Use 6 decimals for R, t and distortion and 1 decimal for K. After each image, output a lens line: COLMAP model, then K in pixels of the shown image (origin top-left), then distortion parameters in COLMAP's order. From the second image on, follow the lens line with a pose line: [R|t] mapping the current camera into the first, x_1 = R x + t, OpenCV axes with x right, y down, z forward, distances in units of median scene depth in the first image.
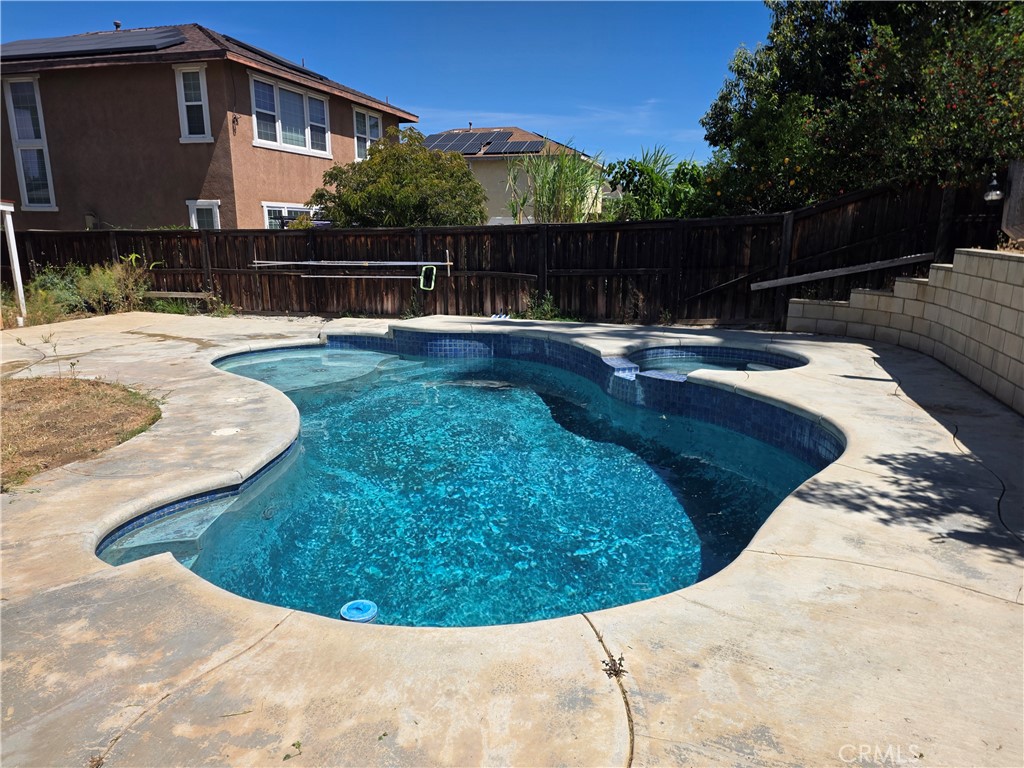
lens RADIAL K [[683.6, 0, 511.8], [0, 683.6, 374.9], [0, 0, 1]] dist [0.058279, -0.044173]
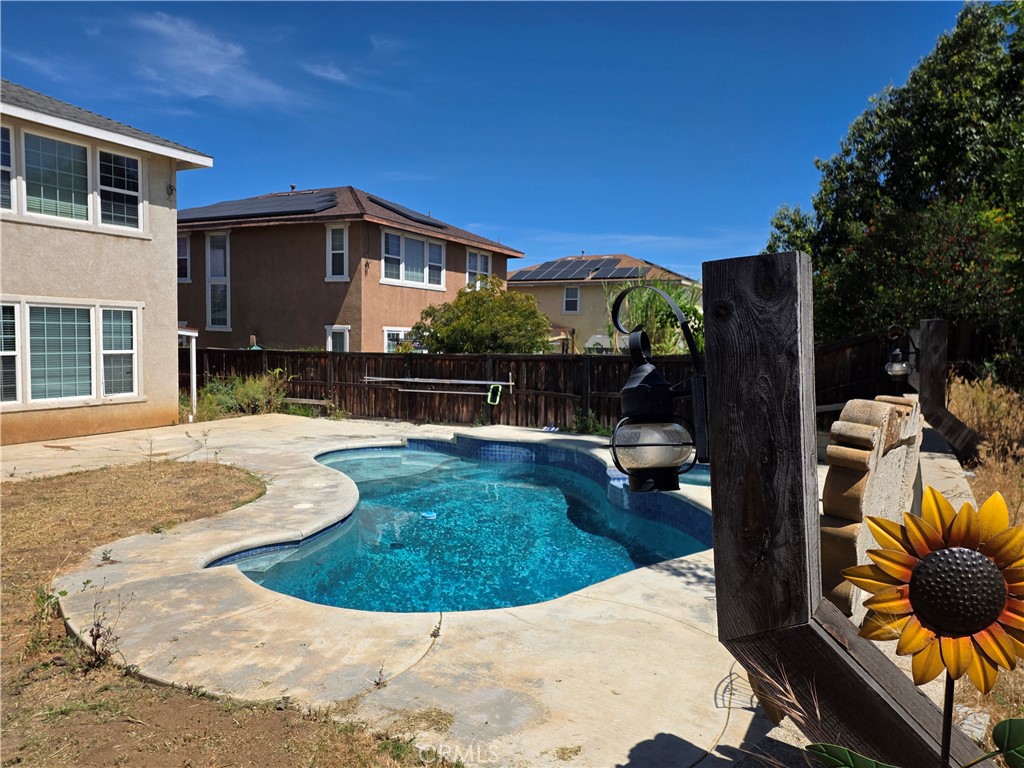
lens RADIAL K [[672.1, 0, 517.5], [0, 672.1, 376.2], [0, 0, 1]] dist [0.093882, -0.082749]
pose [[0.983546, 0.031194, -0.177943, 0.143168], [-0.057902, 0.987449, -0.146939, -0.001110], [0.171126, 0.154824, 0.973008, -0.183226]]
